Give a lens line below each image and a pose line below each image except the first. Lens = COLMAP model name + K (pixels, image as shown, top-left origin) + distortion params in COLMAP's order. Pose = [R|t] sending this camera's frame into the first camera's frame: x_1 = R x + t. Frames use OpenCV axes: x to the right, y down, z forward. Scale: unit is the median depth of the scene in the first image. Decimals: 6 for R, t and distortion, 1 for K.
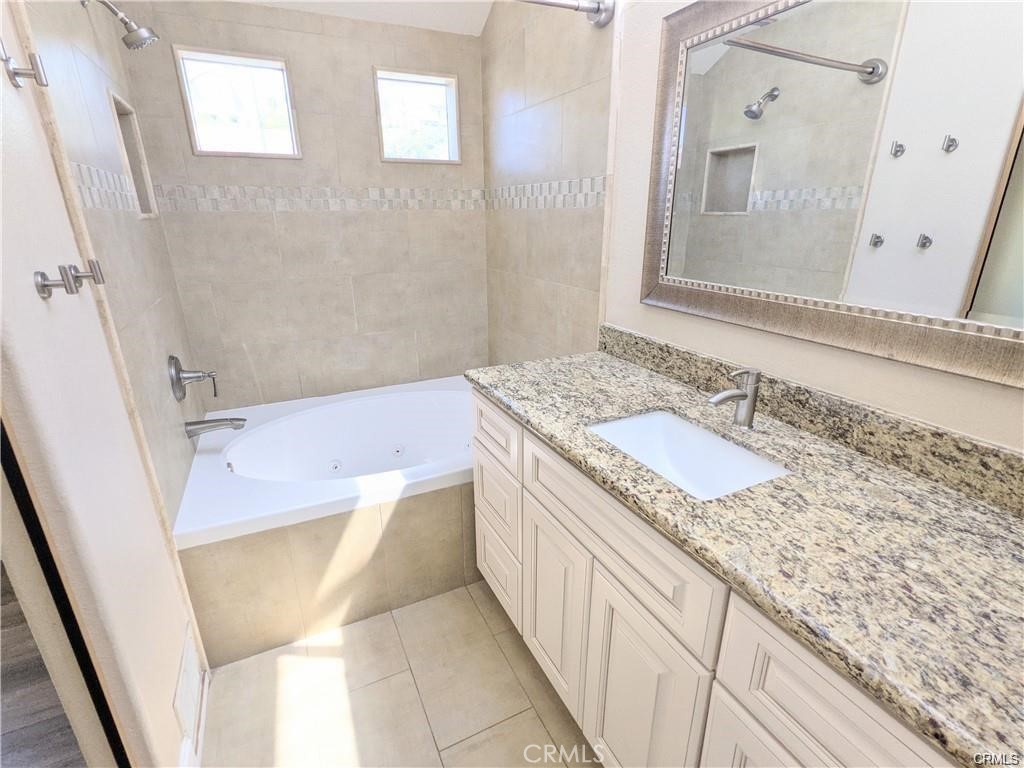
lens RADIAL K [[502.4, 0, 513.1], [0, 502.4, 385.8], [0, 0, 1]] dist [0.003289, 0.000569]
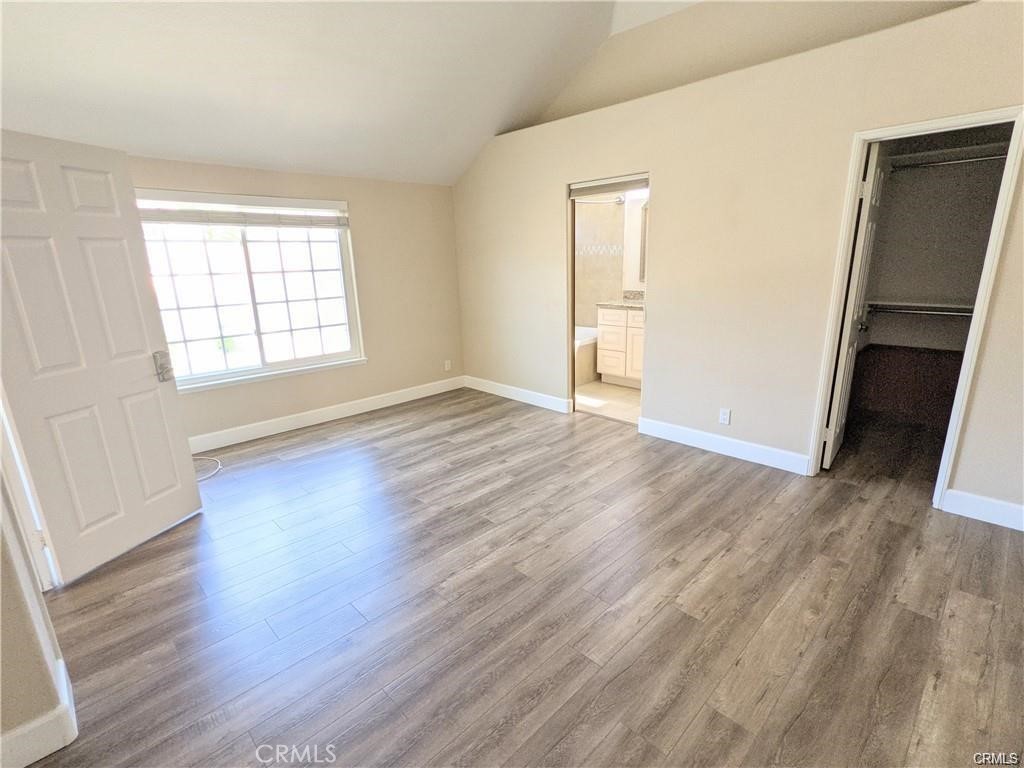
lens RADIAL K [[502.4, 0, 506.9], [0, 502.4, 385.2], [0, 0, 1]] dist [0.003289, 0.000569]
pose [[0.953467, -0.101380, 0.283942, -1.492049], [0.122781, 0.990704, -0.058571, 0.566112], [-0.275365, 0.090708, 0.957051, -1.777062]]
